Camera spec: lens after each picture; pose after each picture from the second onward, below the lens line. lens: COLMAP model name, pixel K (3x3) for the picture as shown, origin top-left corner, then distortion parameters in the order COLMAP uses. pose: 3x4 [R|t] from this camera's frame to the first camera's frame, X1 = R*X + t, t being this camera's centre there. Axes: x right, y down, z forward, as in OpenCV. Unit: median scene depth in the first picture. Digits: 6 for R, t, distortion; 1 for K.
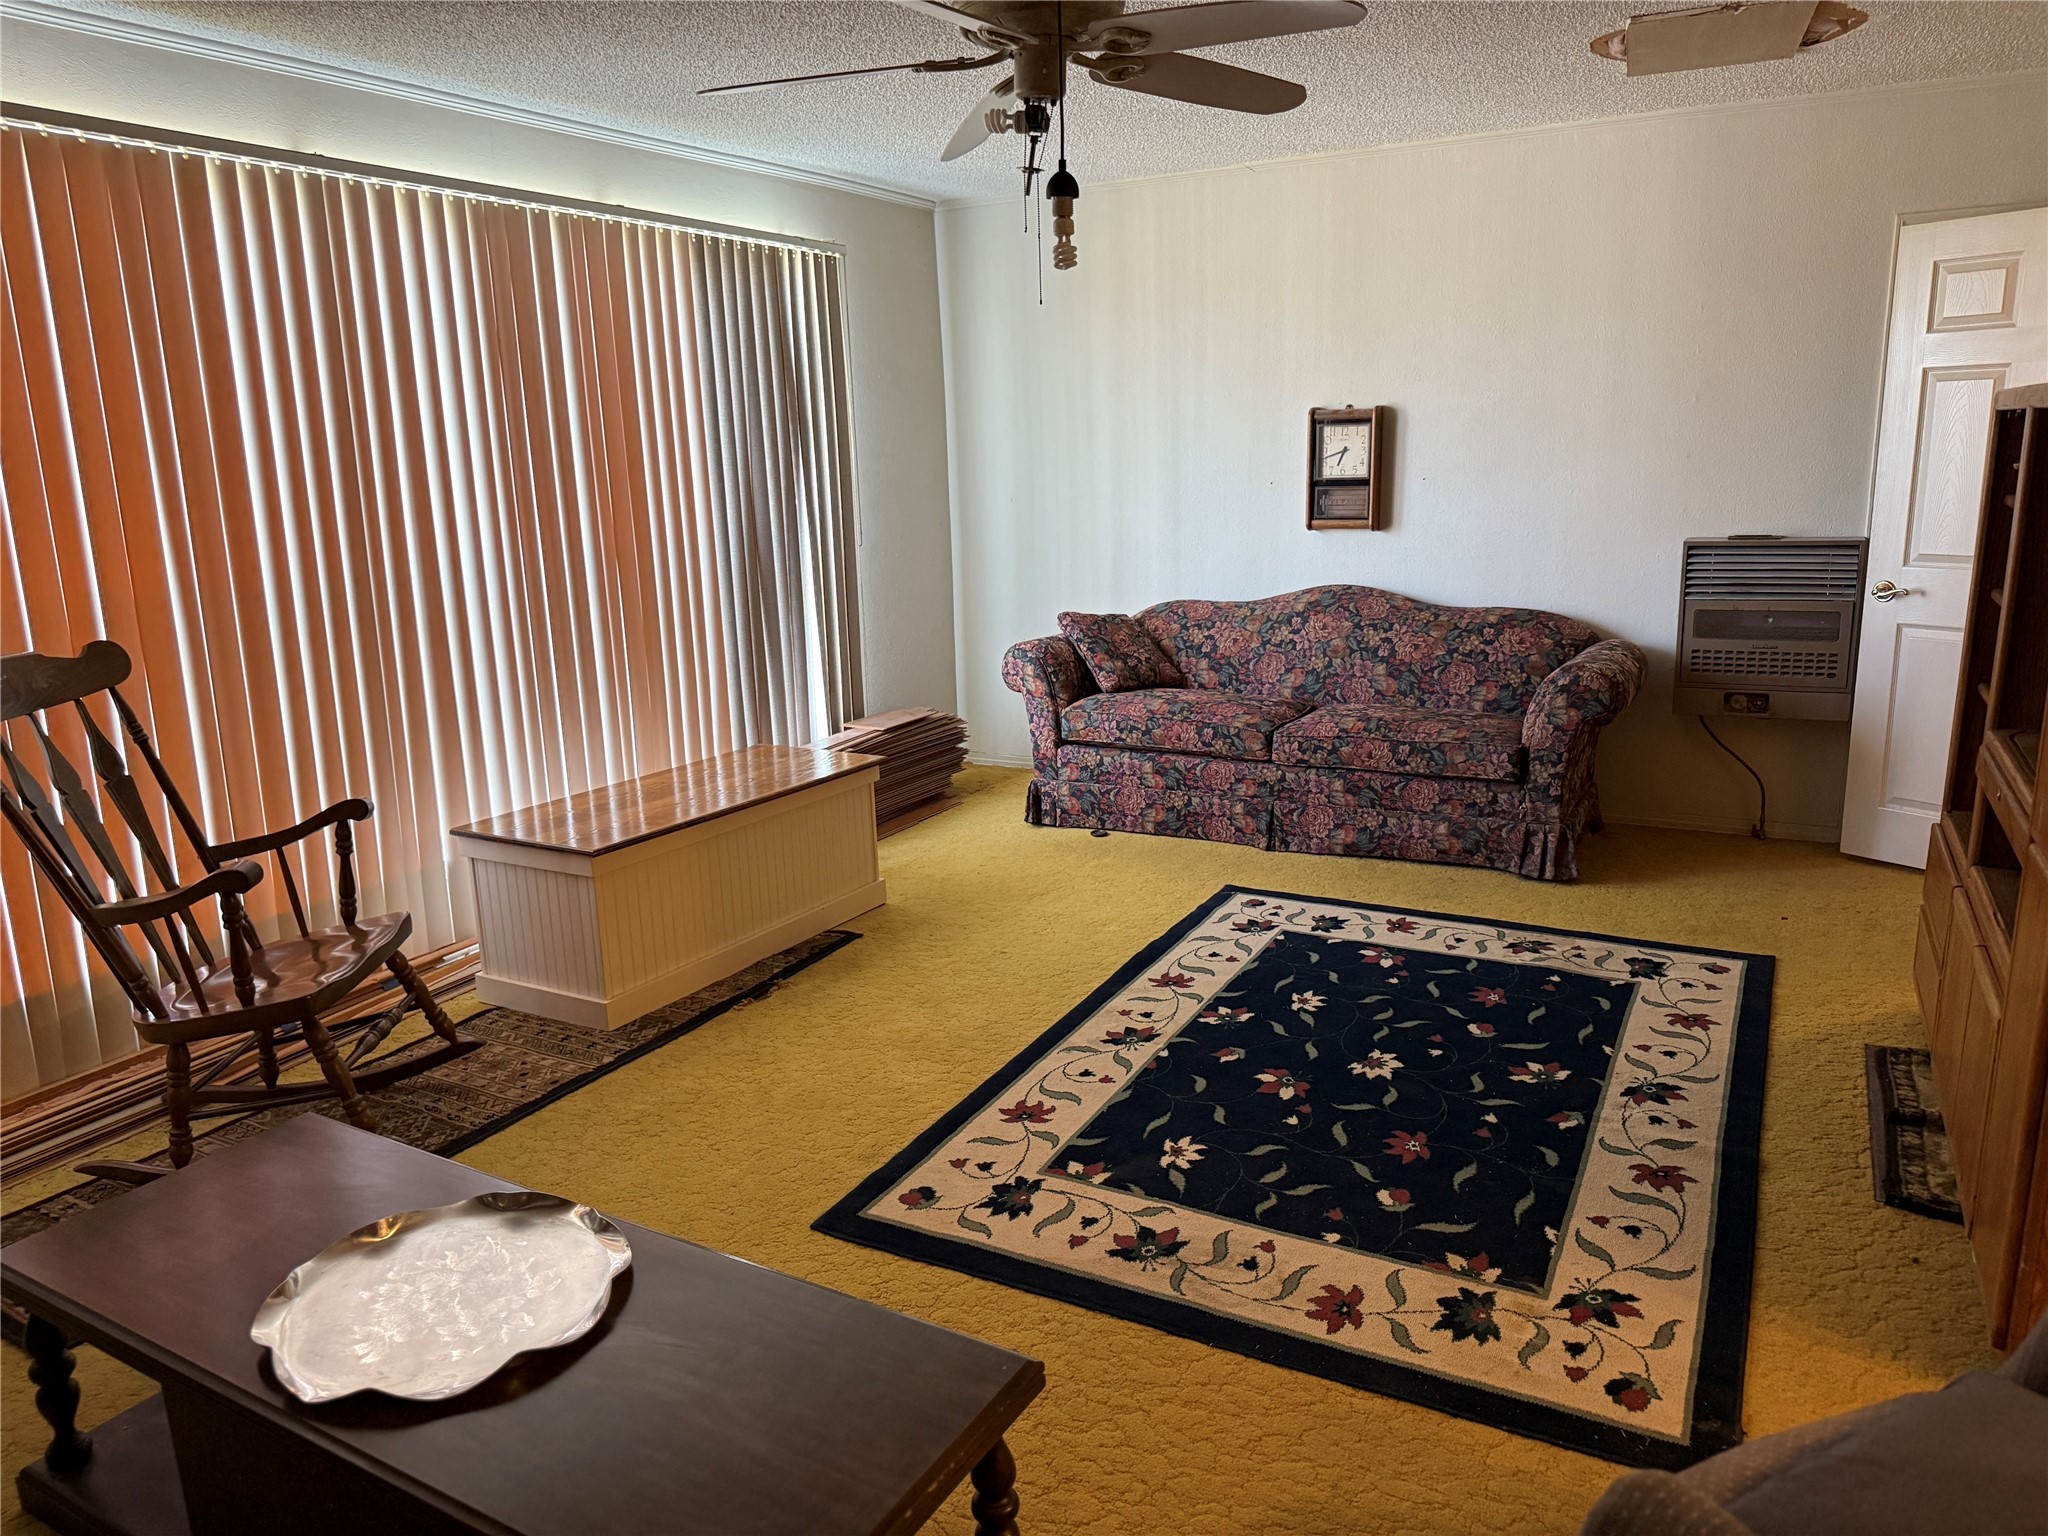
lens RADIAL K [[1463.2, 0, 1023.6], [0, 1463.2, 771.9], [0, 0, 1]] dist [-0.074979, -0.017337]
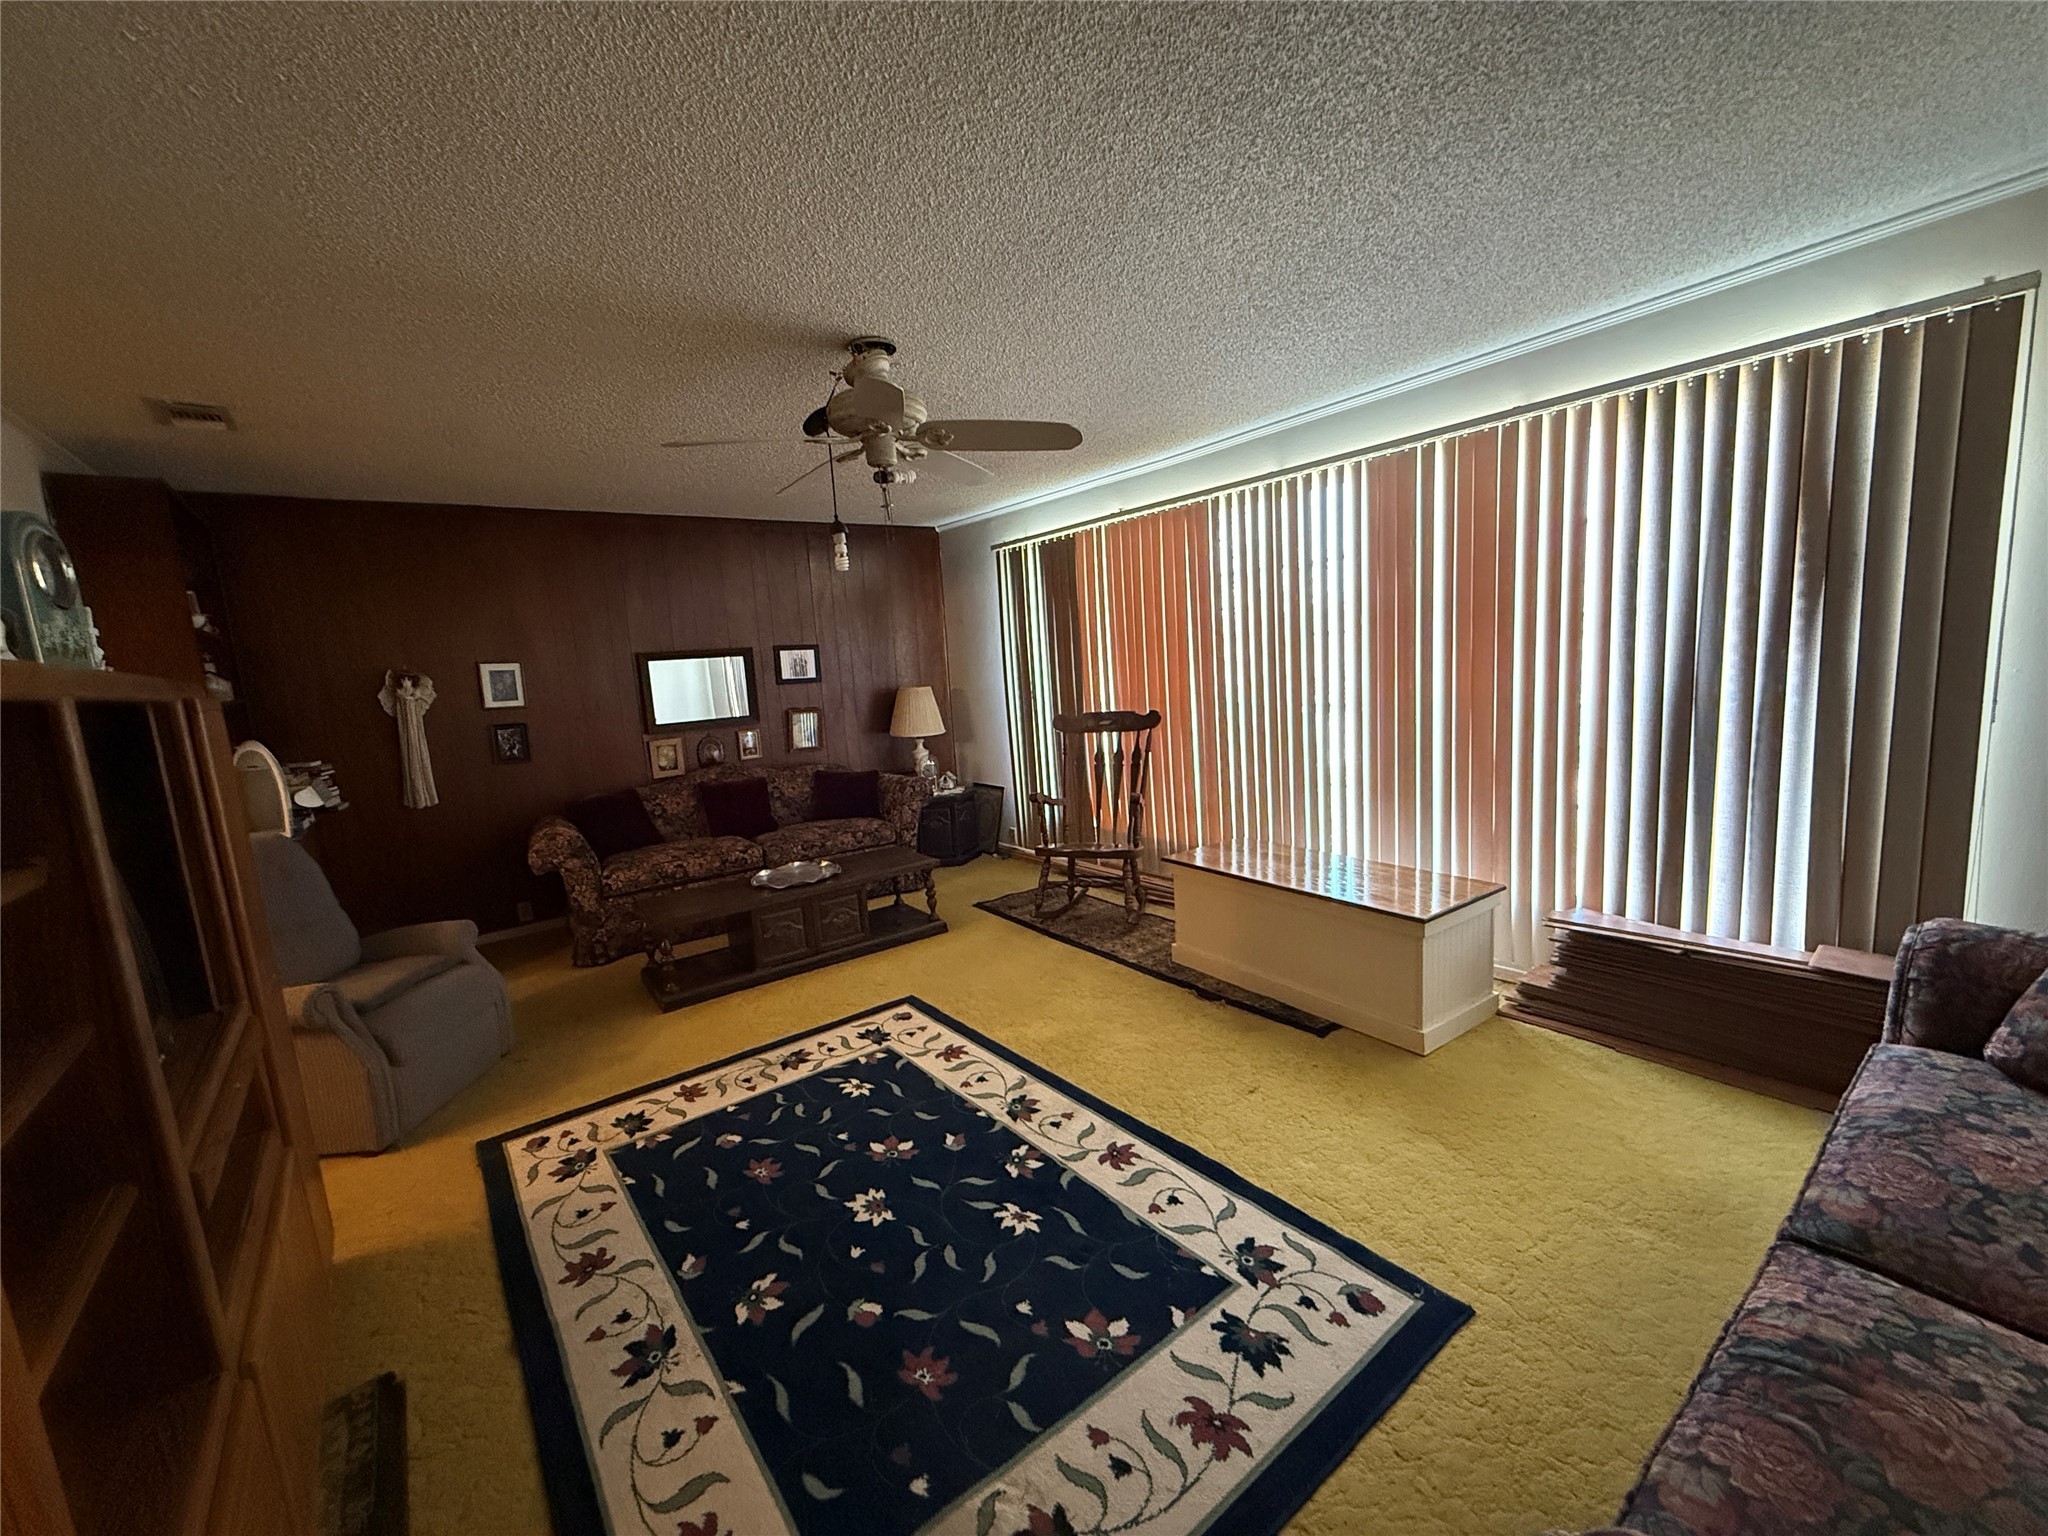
lens RADIAL K [[805.7, 0, 1032.6], [0, 805.7, 761.1], [0, 0, 1]] dist [-0.009513, 0.000194]
pose [[-0.392205, 0.194745, -0.899027, 0.769897], [-0.118736, 0.958440, 0.259413, -0.362296], [0.912183, 0.208490, -0.352782, 1.379824]]
